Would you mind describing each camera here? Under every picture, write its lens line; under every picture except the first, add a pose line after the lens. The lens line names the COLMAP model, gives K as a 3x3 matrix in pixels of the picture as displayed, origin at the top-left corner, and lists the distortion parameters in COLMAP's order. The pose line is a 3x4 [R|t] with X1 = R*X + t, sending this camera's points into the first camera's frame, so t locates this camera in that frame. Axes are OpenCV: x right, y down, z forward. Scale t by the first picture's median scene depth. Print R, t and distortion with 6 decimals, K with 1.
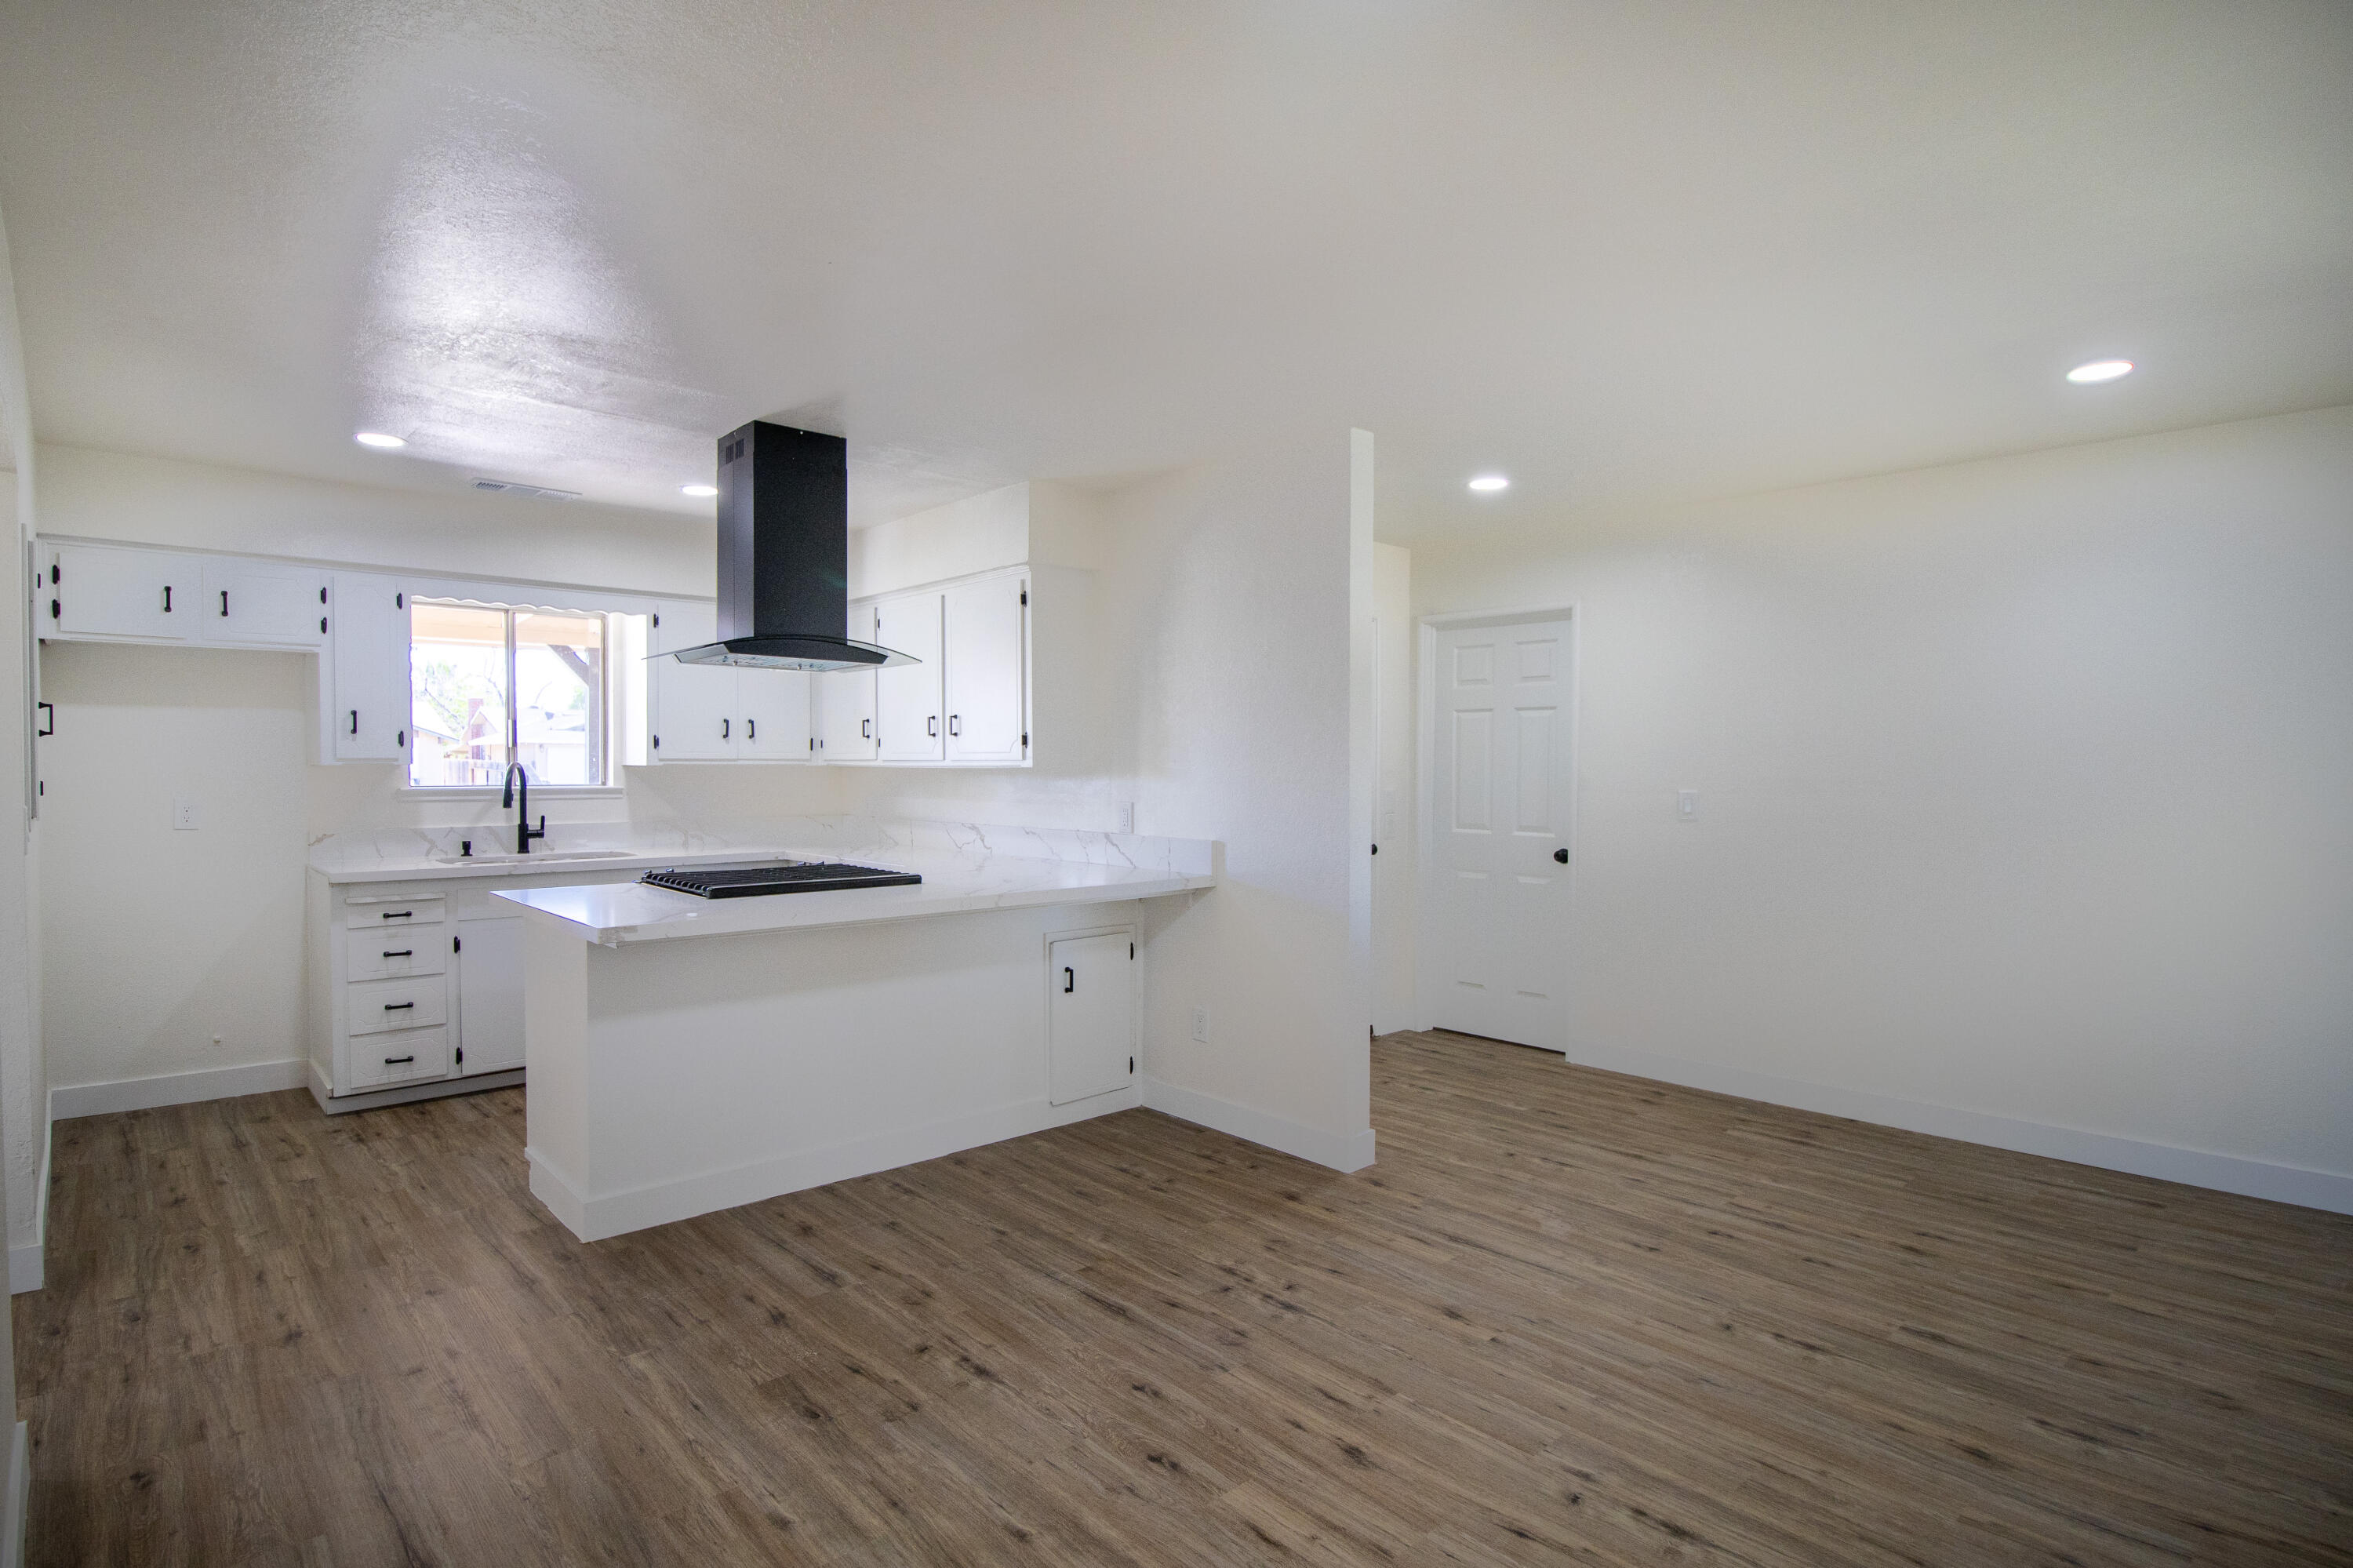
lens RADIAL K [[1186.5, 0, 1126.1], [0, 1186.5, 789.0], [0, 0, 1]] dist [-0.005388, -0.008020]
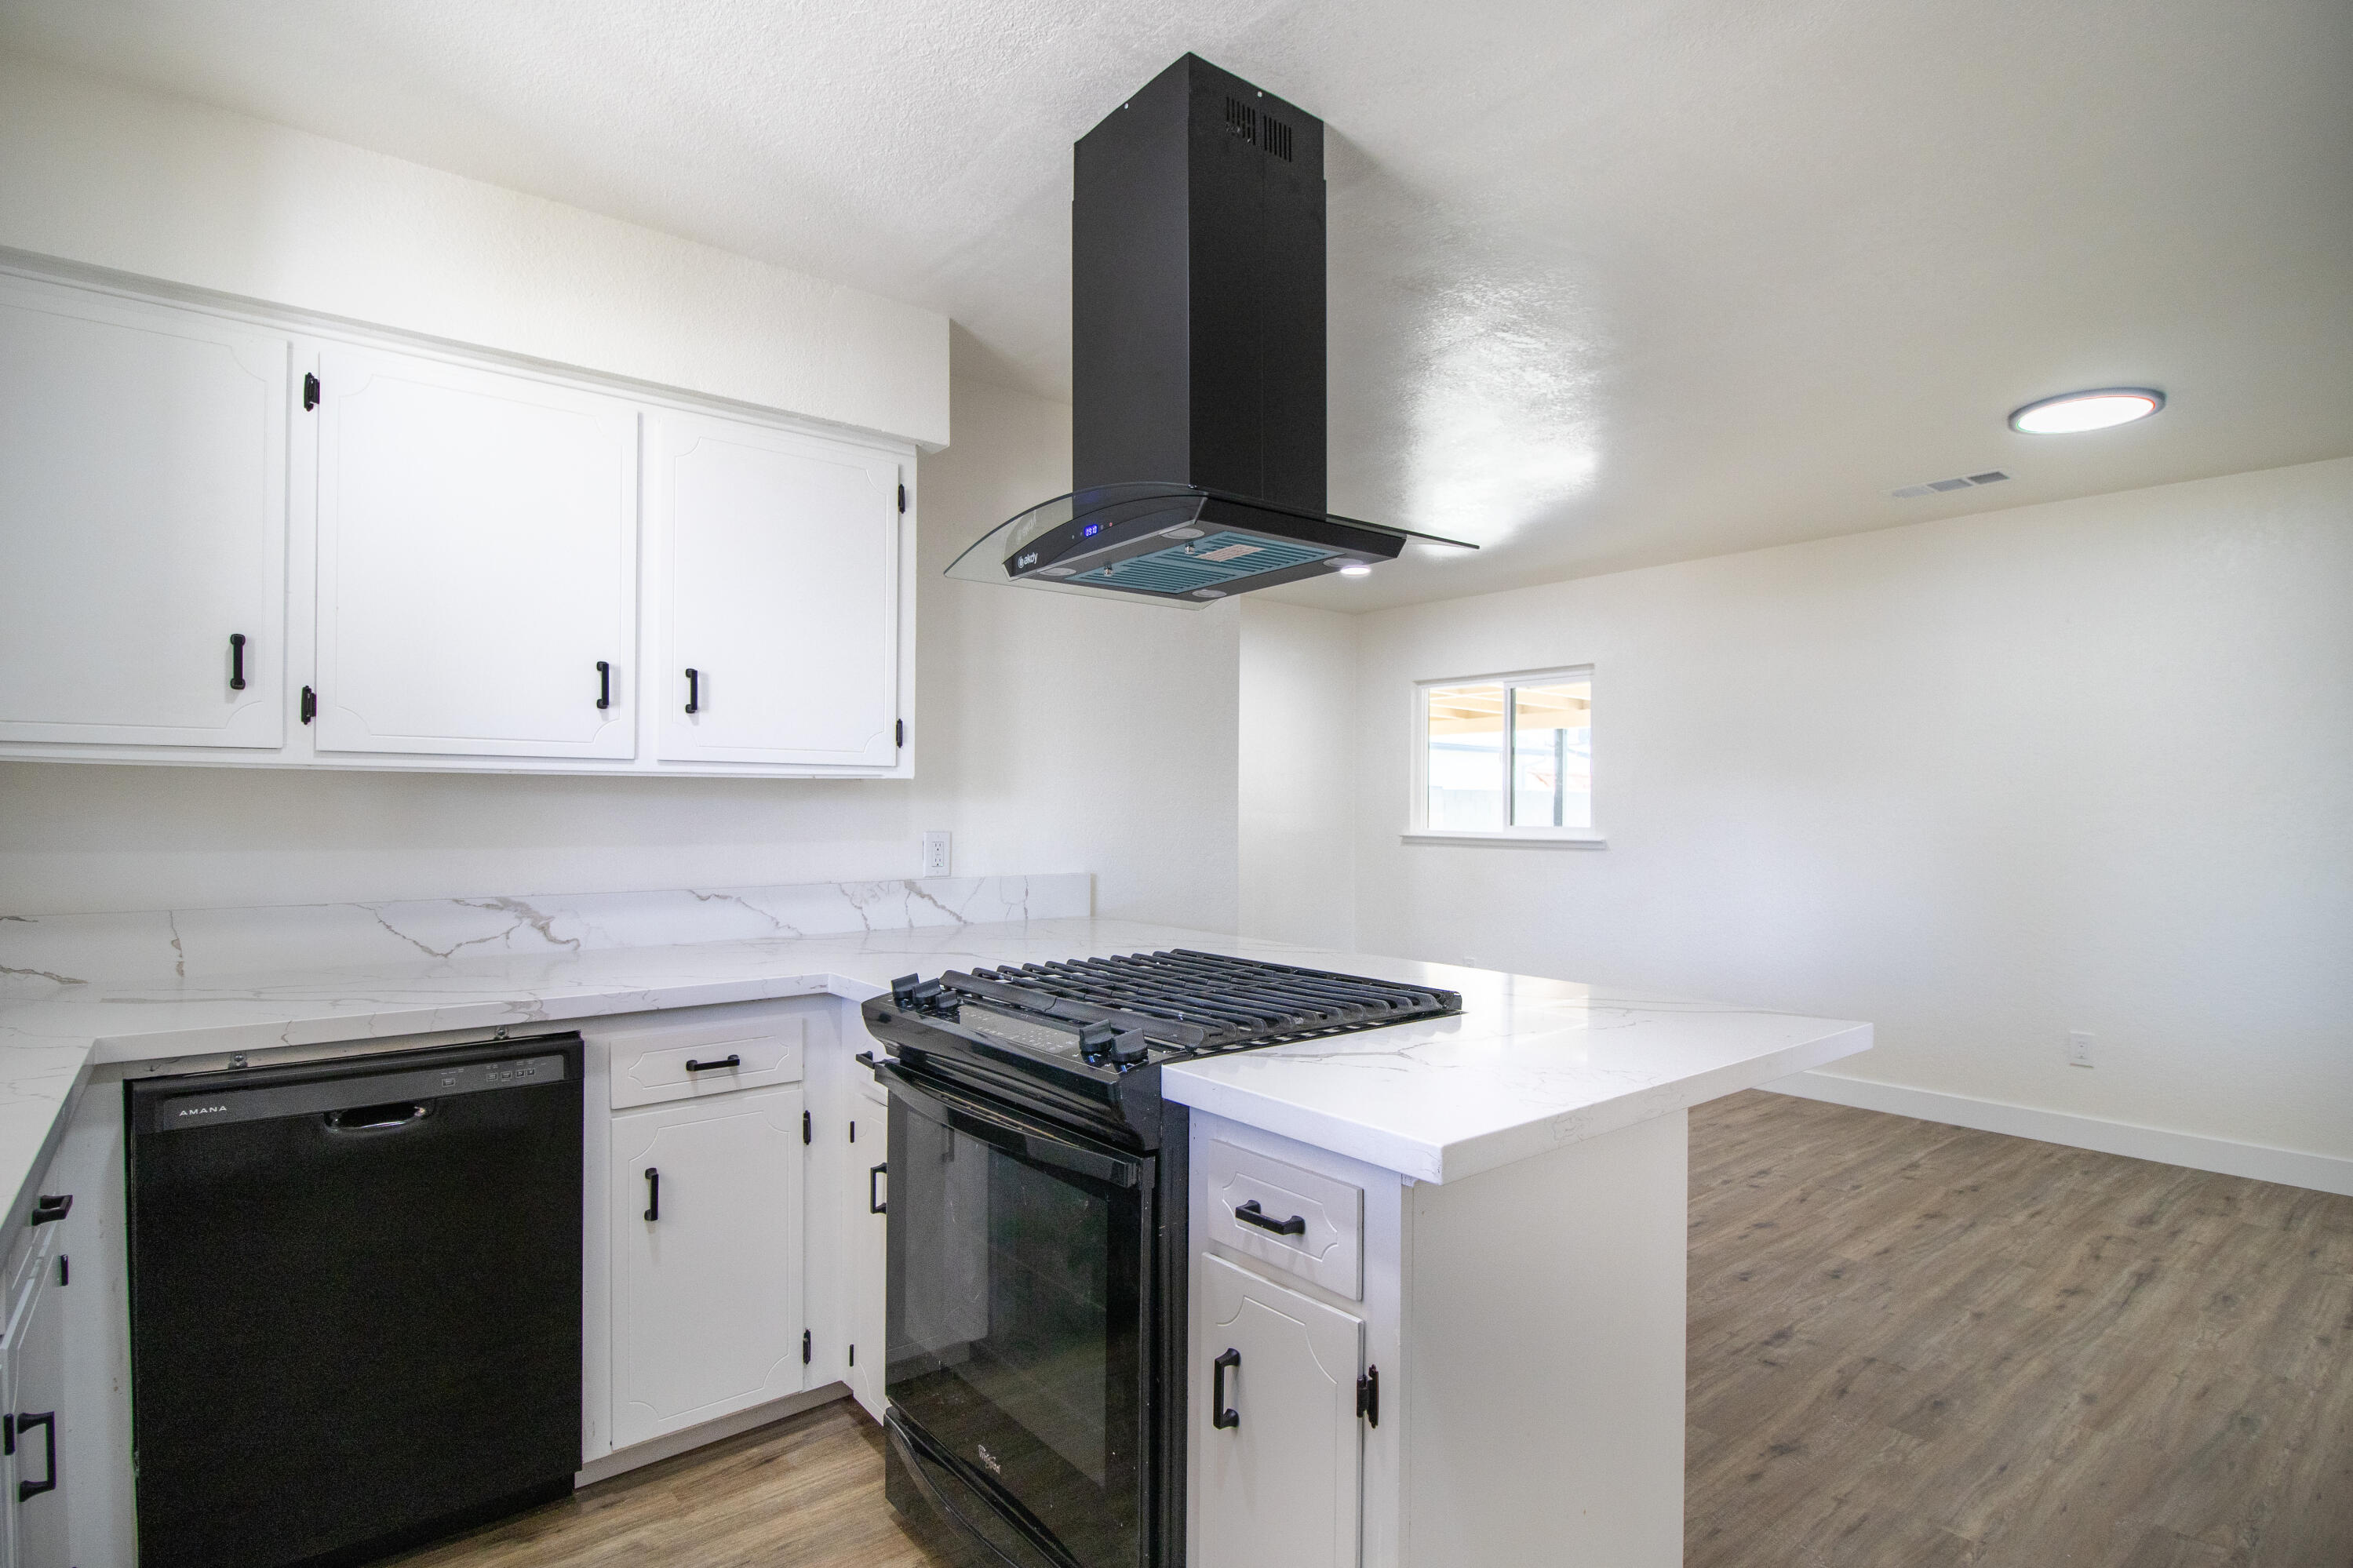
lens RADIAL K [[1186.3, 0, 1182.7], [0, 1186.3, 805.6], [0, 0, 1]] dist [-0.005388, -0.008020]
pose [[0.030736, -0.005243, 0.999514, -0.760164], [0.016309, 0.999856, 0.004744, -0.005163], [-0.999394, 0.016156, 0.030818, 0.939601]]
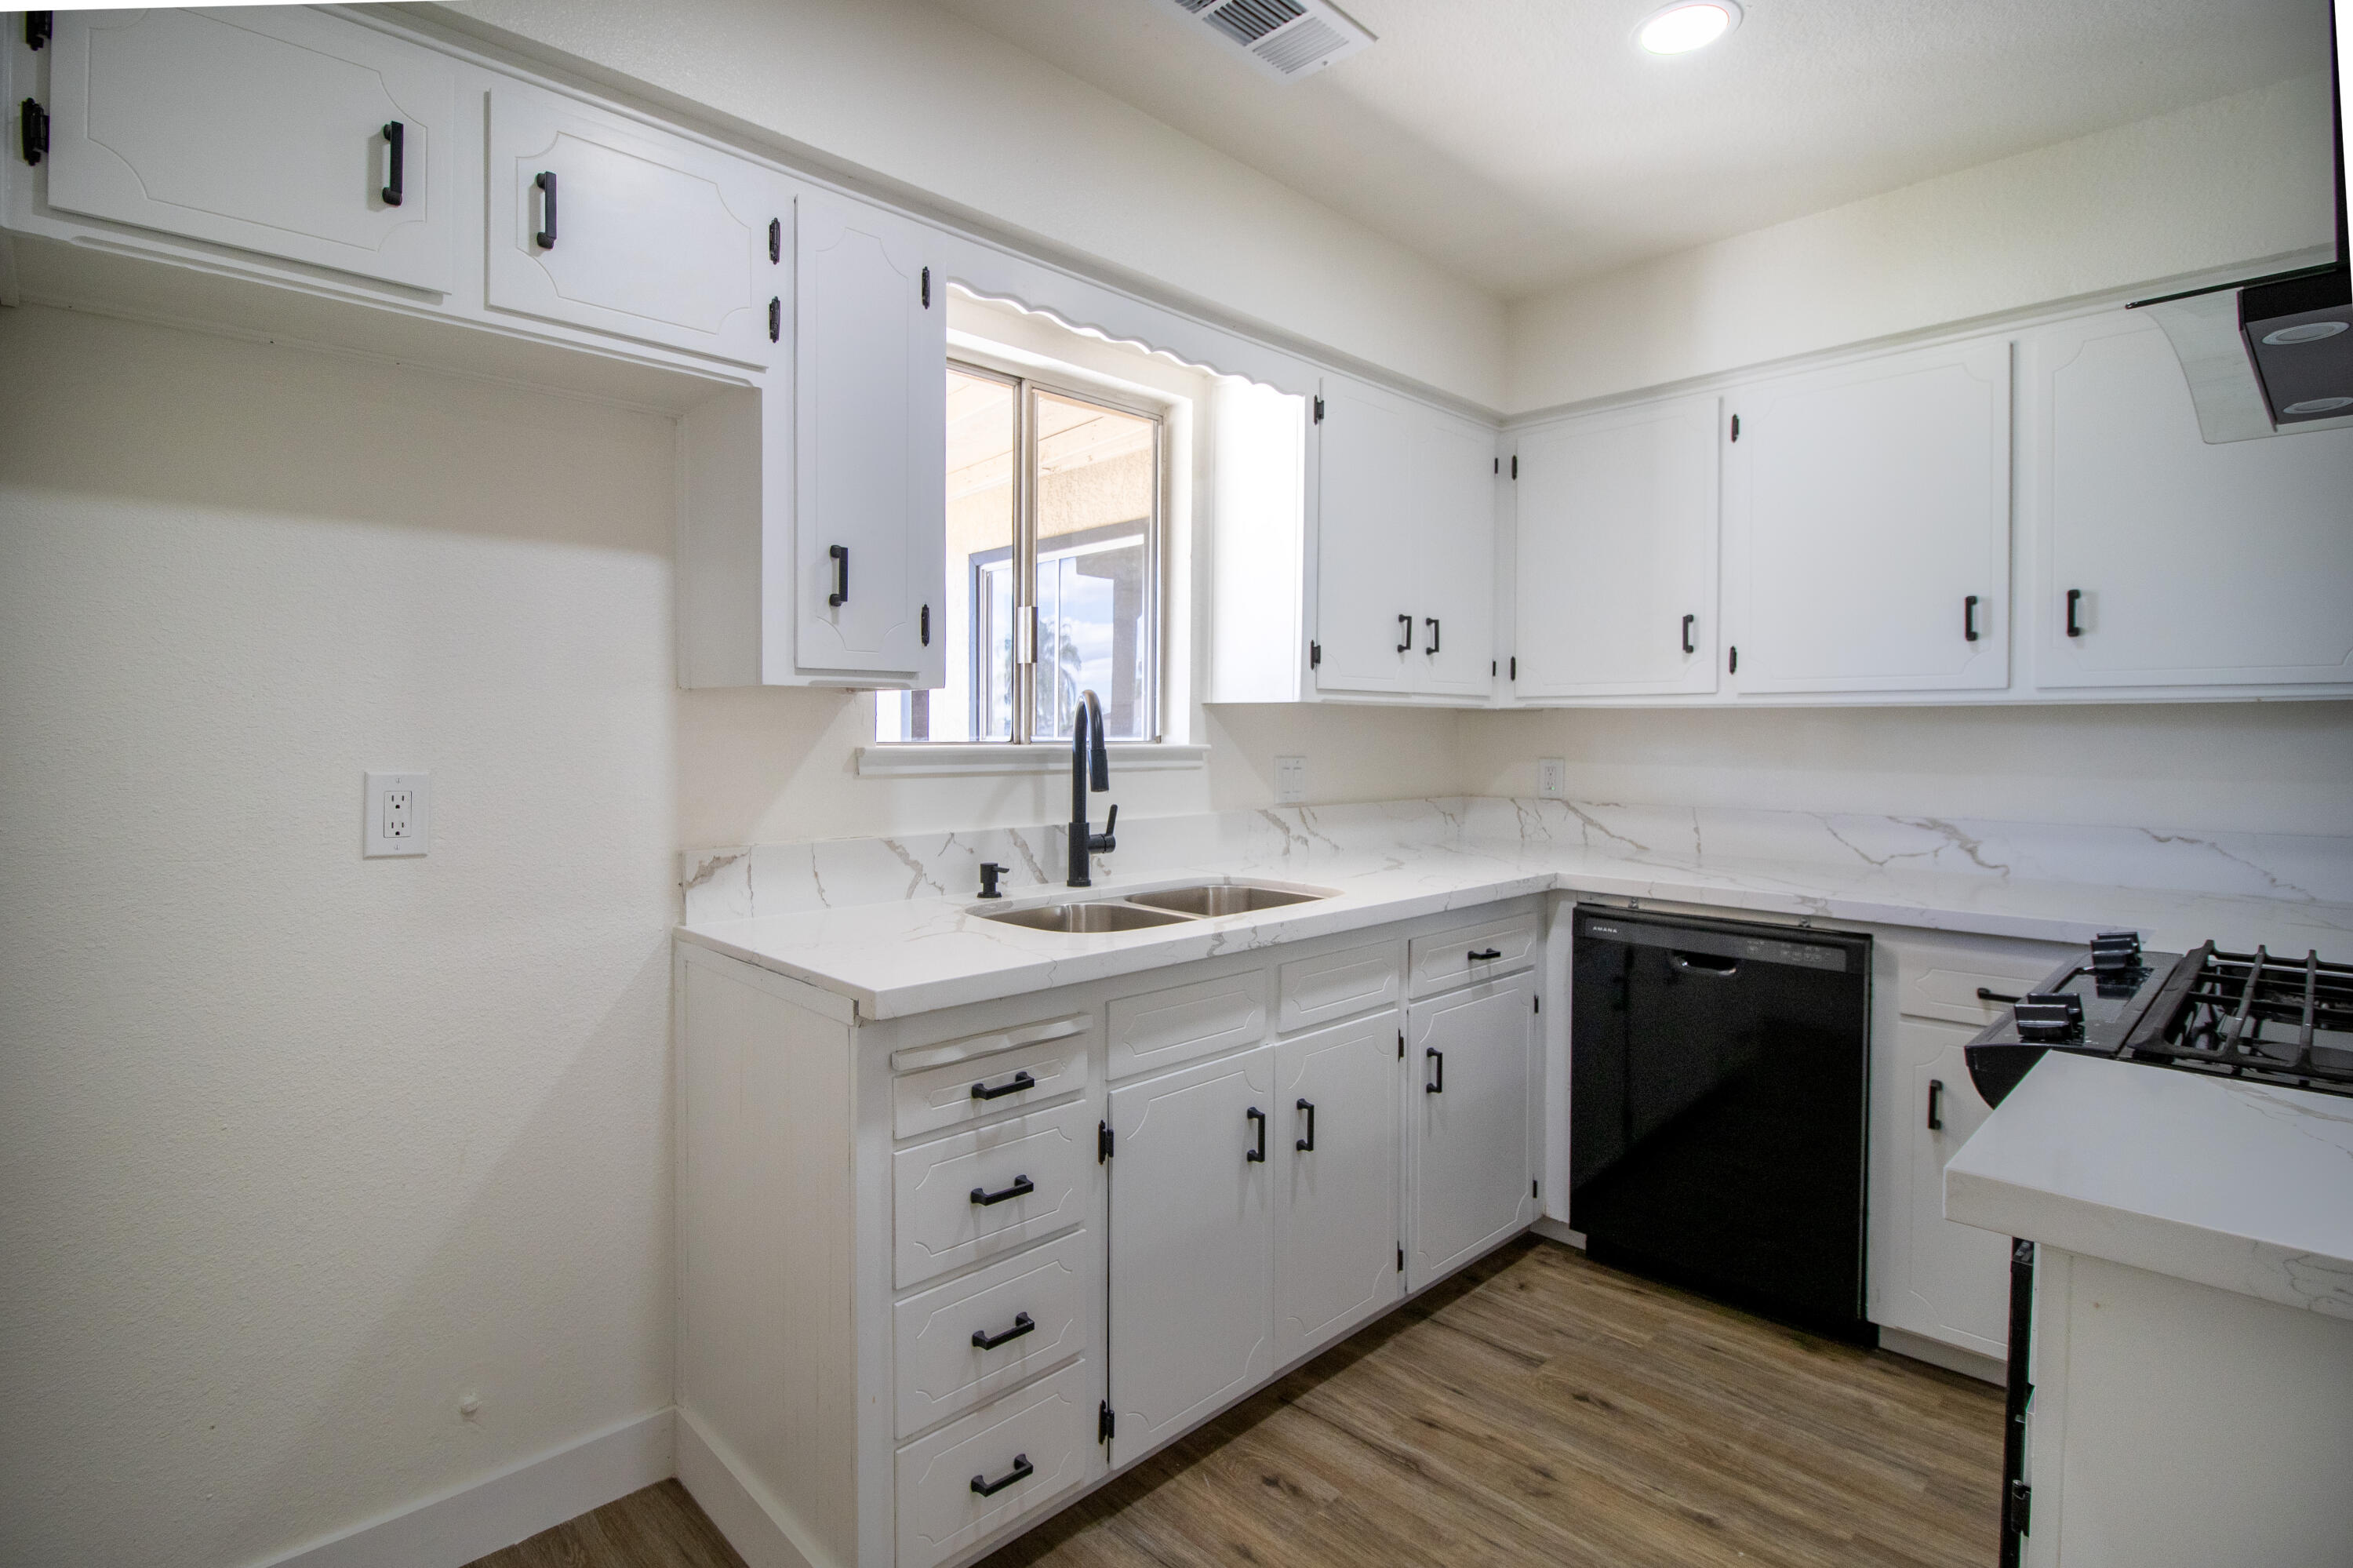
lens RADIAL K [[1130.4, 0, 1163.4], [0, 1130.4, 743.3], [0, 0, 1]] dist [-0.005010, -0.004516]
pose [[0.998580, -0.000352, 0.053275, -0.632814], [0.001027, 0.999919, -0.012651, 0.004220], [-0.053266, 0.012688, 0.998500, 0.695967]]
